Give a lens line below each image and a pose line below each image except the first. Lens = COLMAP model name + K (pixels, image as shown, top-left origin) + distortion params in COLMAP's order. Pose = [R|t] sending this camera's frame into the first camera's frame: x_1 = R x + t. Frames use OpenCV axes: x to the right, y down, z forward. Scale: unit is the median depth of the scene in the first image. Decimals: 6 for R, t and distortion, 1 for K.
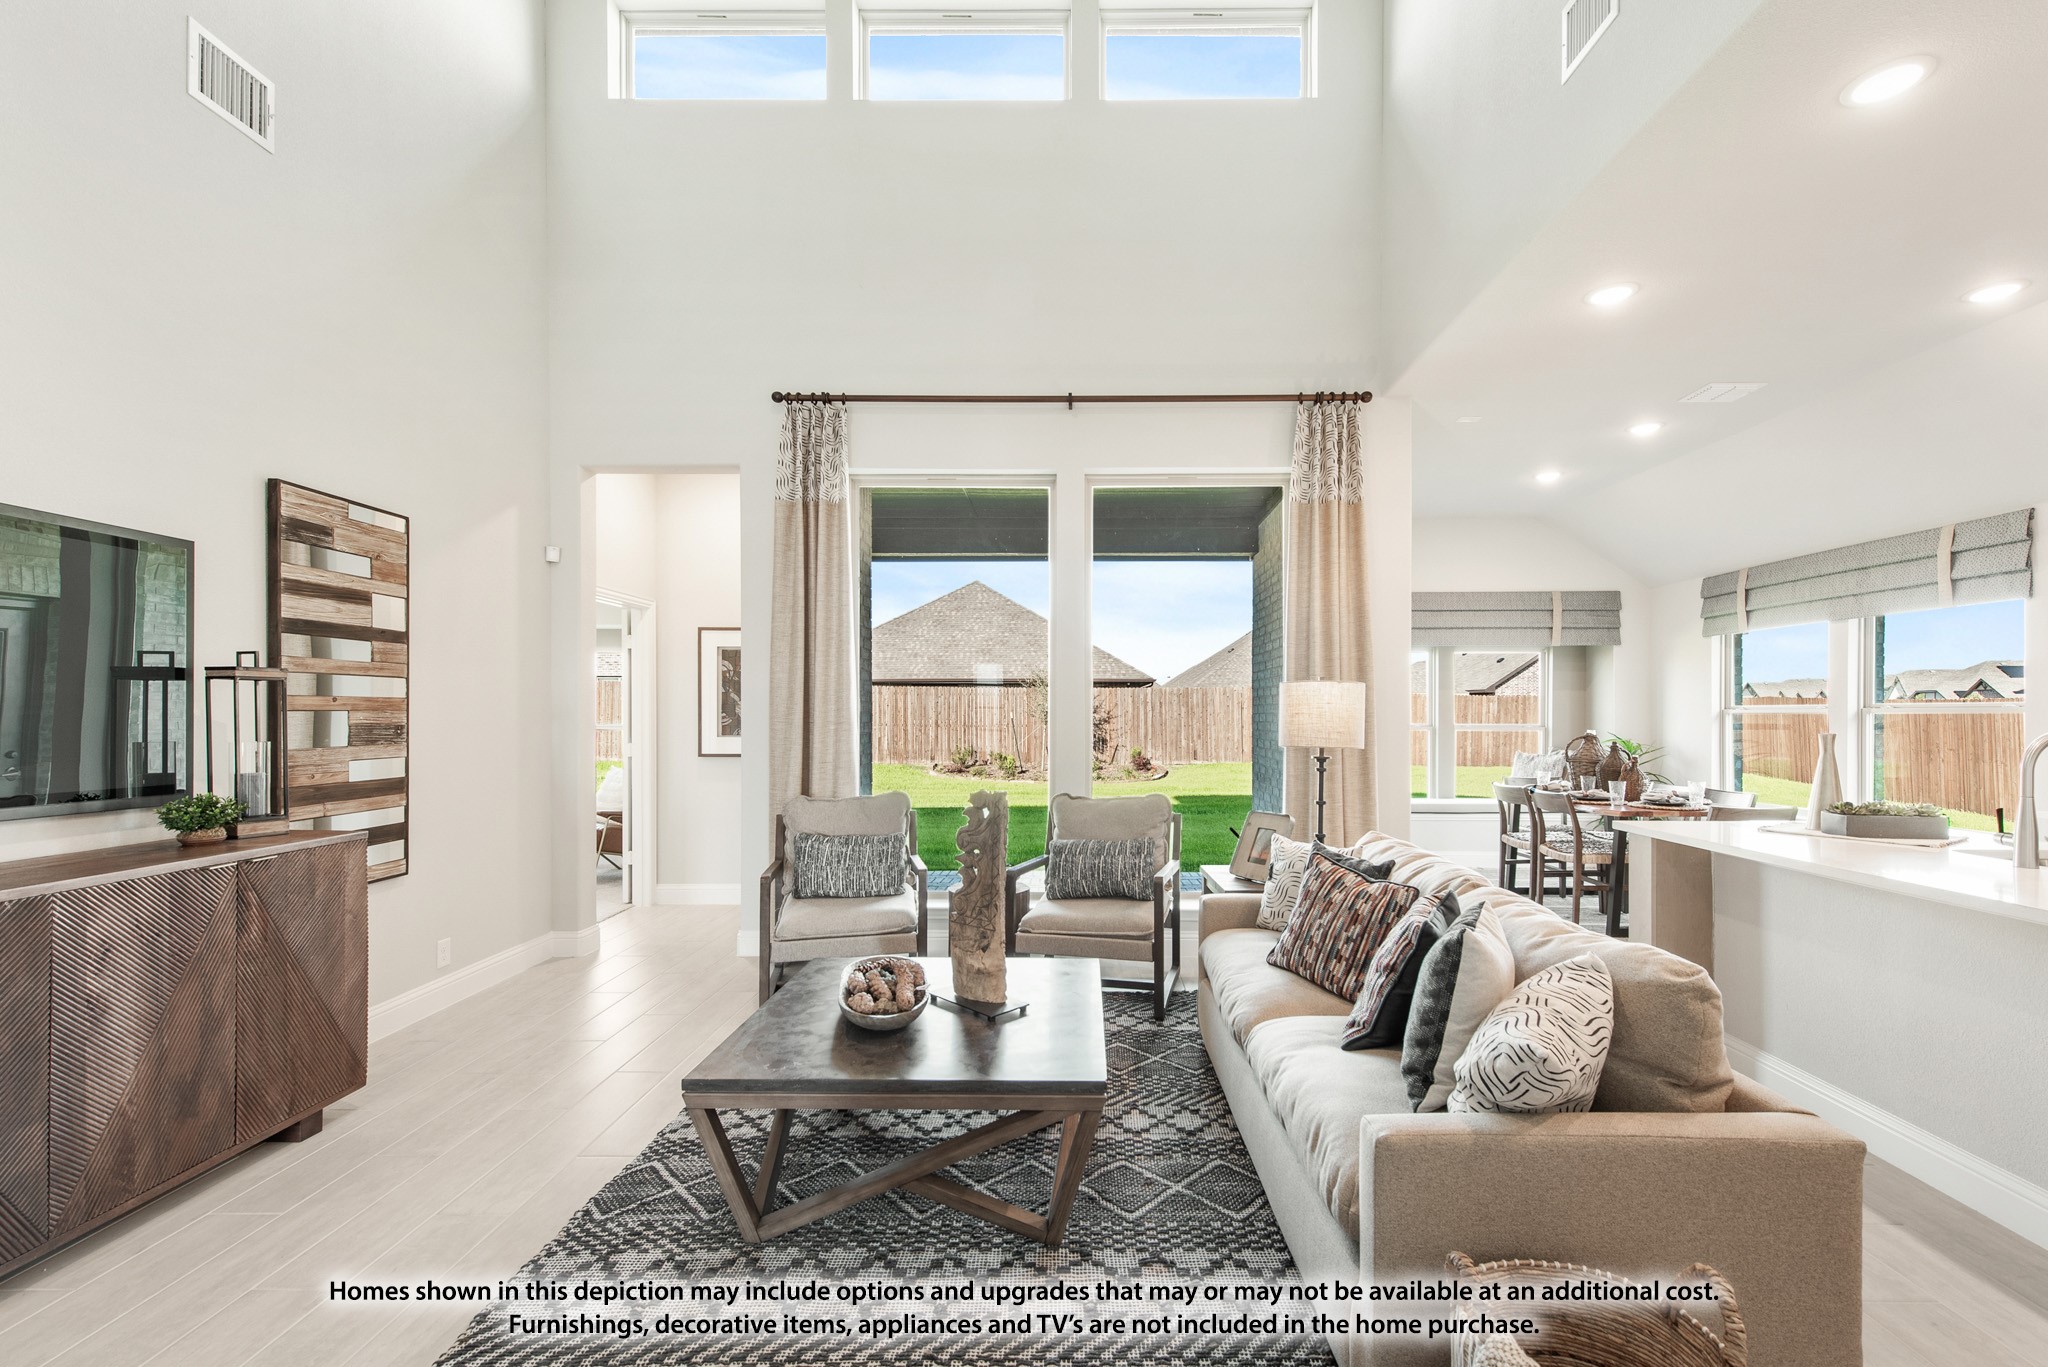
lens RADIAL K [[861.3, 0, 1061.5], [0, 861.3, 717.0], [0, 0, 1]] dist [0.013083, -0.003560]
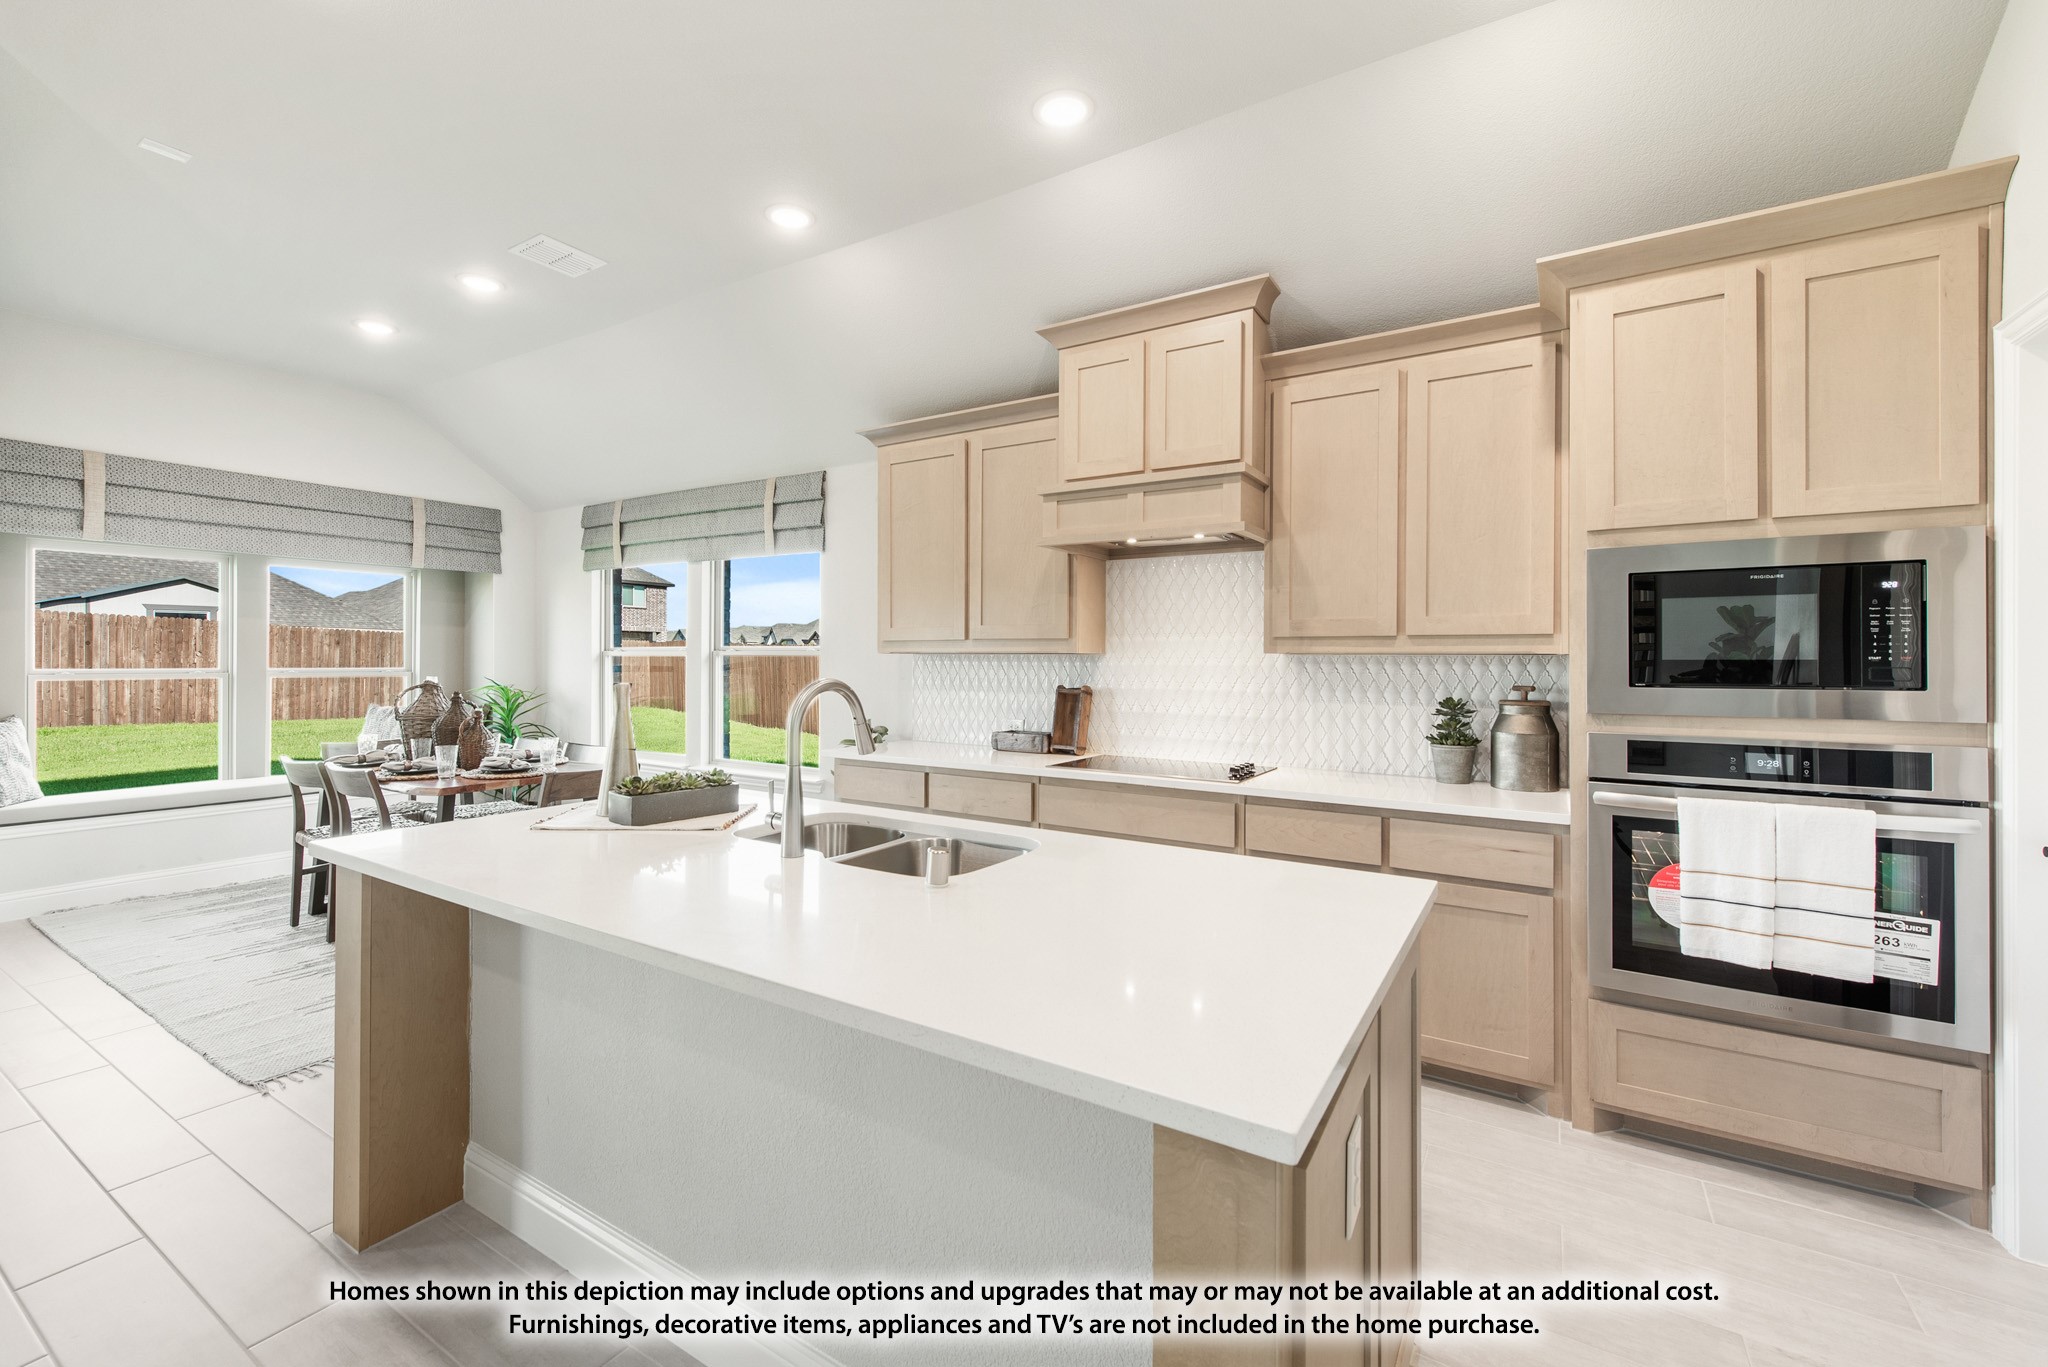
lens RADIAL K [[829.1, 0, 1013.2], [0, 829.1, 660.0], [0, 0, 1]] dist [0.004774, -0.002181]
pose [[0.503488, -0.002506, 0.863998, 0.316908], [-0.001038, 0.999993, 0.003506, -0.003009], [-0.864001, -0.002662, 0.503482, 0.254520]]
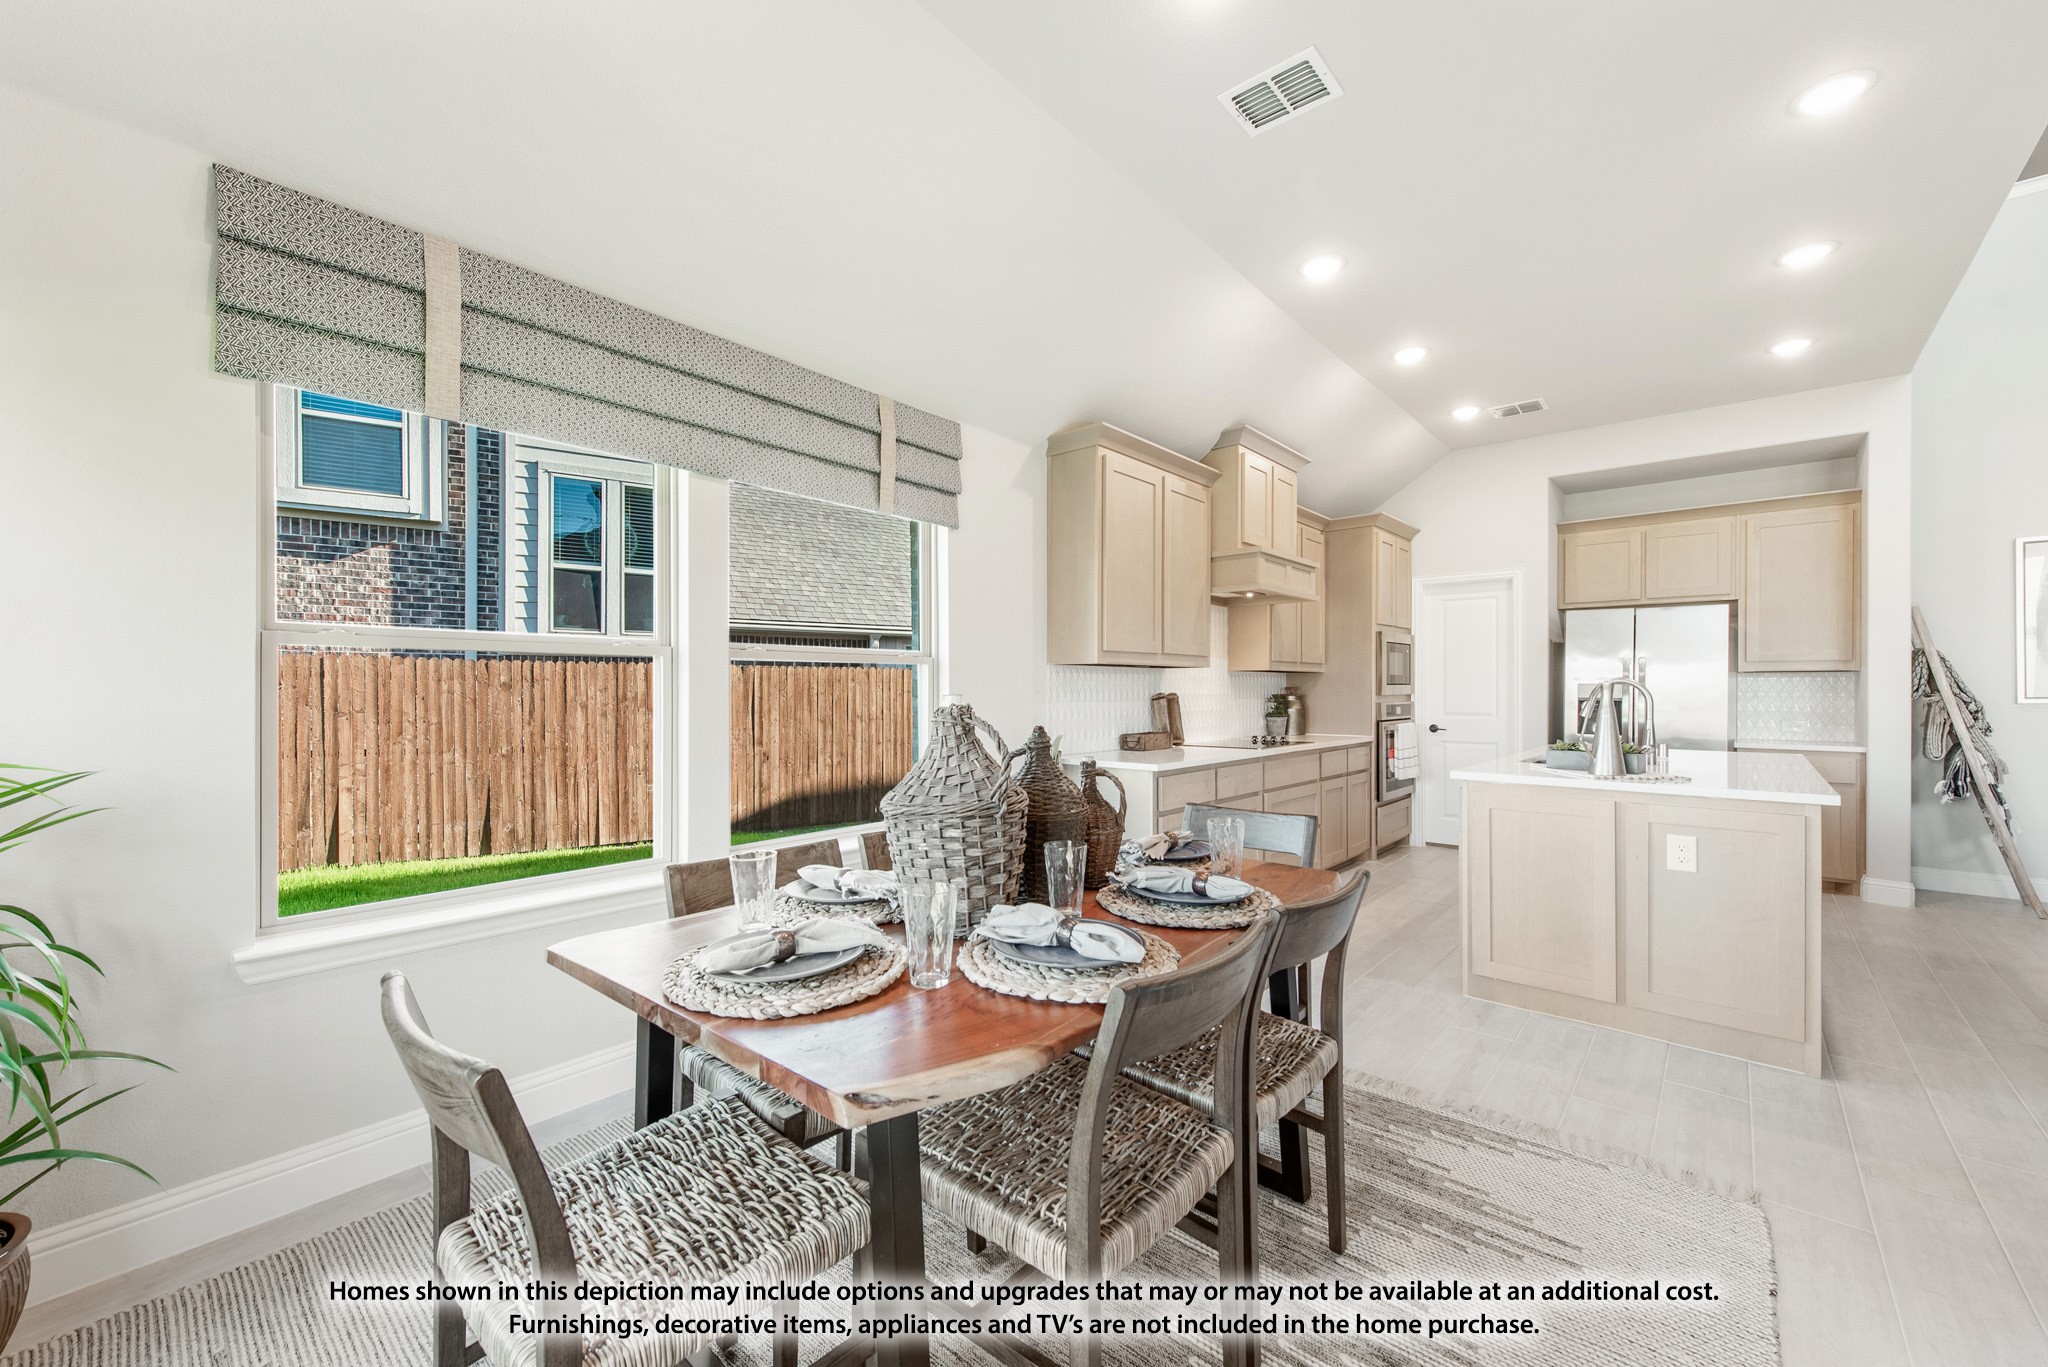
lens RADIAL K [[811.6, 0, 1021.3], [0, 811.6, 689.9], [0, 0, 1]] dist [0.014428, -0.001079]
pose [[-0.765918, -0.004890, 0.642920, 0.551274], [-0.000747, 0.999977, 0.006716, 0.014794], [-0.642938, 0.004664, -0.765904, 1.557429]]
